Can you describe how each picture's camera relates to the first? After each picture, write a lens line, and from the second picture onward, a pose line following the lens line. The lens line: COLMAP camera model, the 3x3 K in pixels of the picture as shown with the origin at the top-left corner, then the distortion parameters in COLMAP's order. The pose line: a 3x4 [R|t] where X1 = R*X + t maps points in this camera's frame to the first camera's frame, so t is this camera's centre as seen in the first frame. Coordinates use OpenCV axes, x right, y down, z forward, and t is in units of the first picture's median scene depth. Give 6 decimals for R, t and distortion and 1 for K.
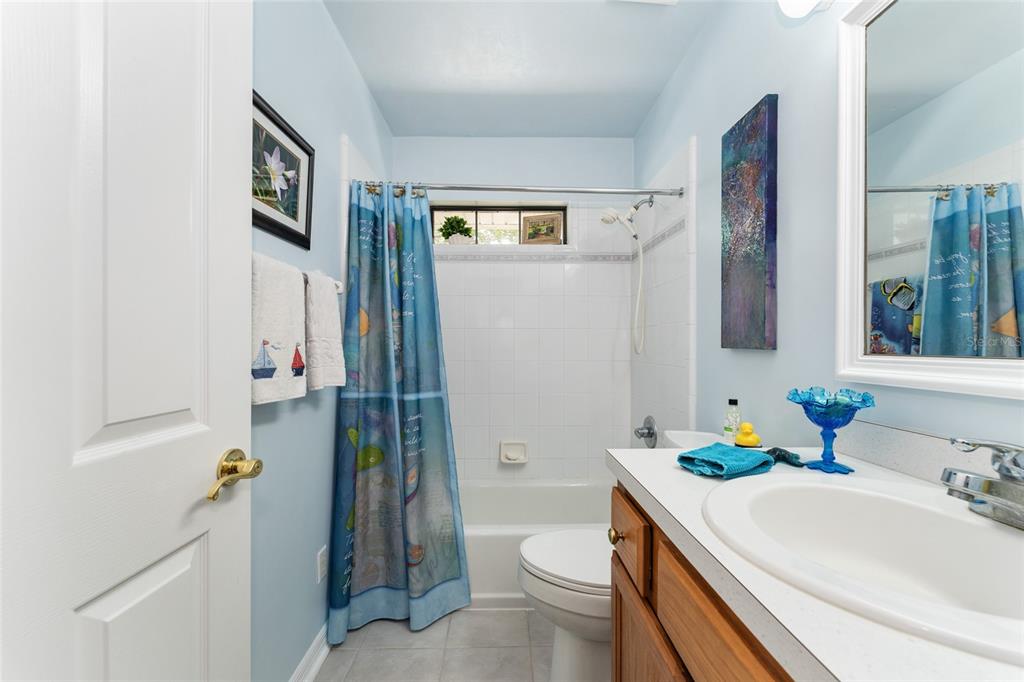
lens RADIAL K [[408.1, 0, 509.1], [0, 408.1, 346.7], [0, 0, 1]] dist [0.002694, -0.001701]
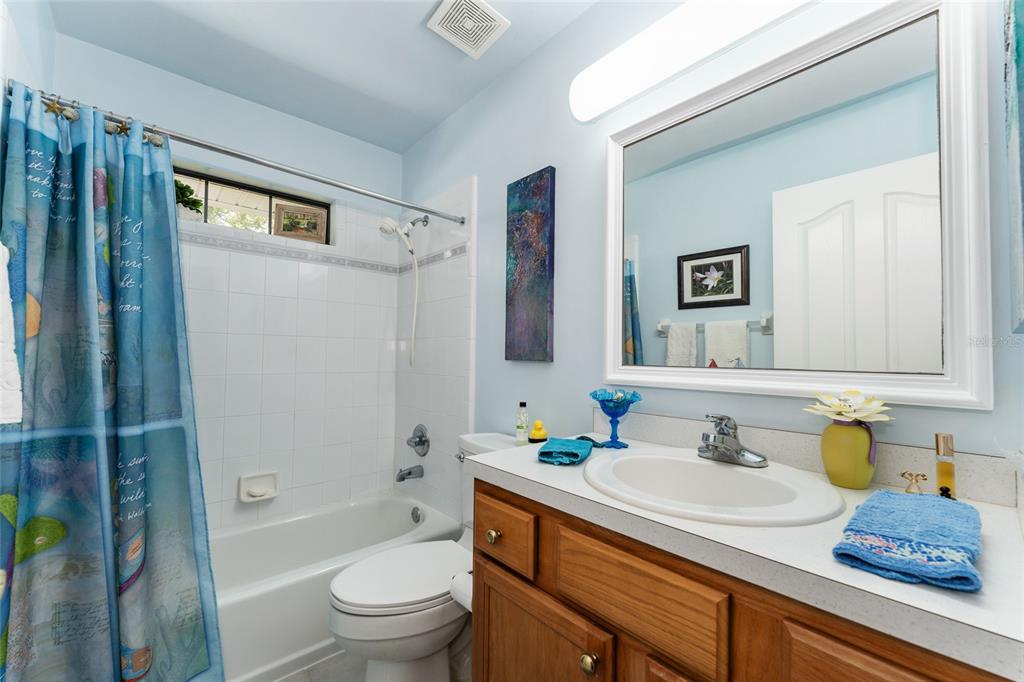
lens RADIAL K [[408.1, 0, 508.9], [0, 408.1, 344.9], [0, 0, 1]] dist [0.002694, -0.001701]
pose [[0.762341, 0.026263, 0.646643, -0.203908], [-0.007342, 0.999463, -0.031938, -0.002354], [-0.647134, 0.019600, 0.762124, 0.071387]]
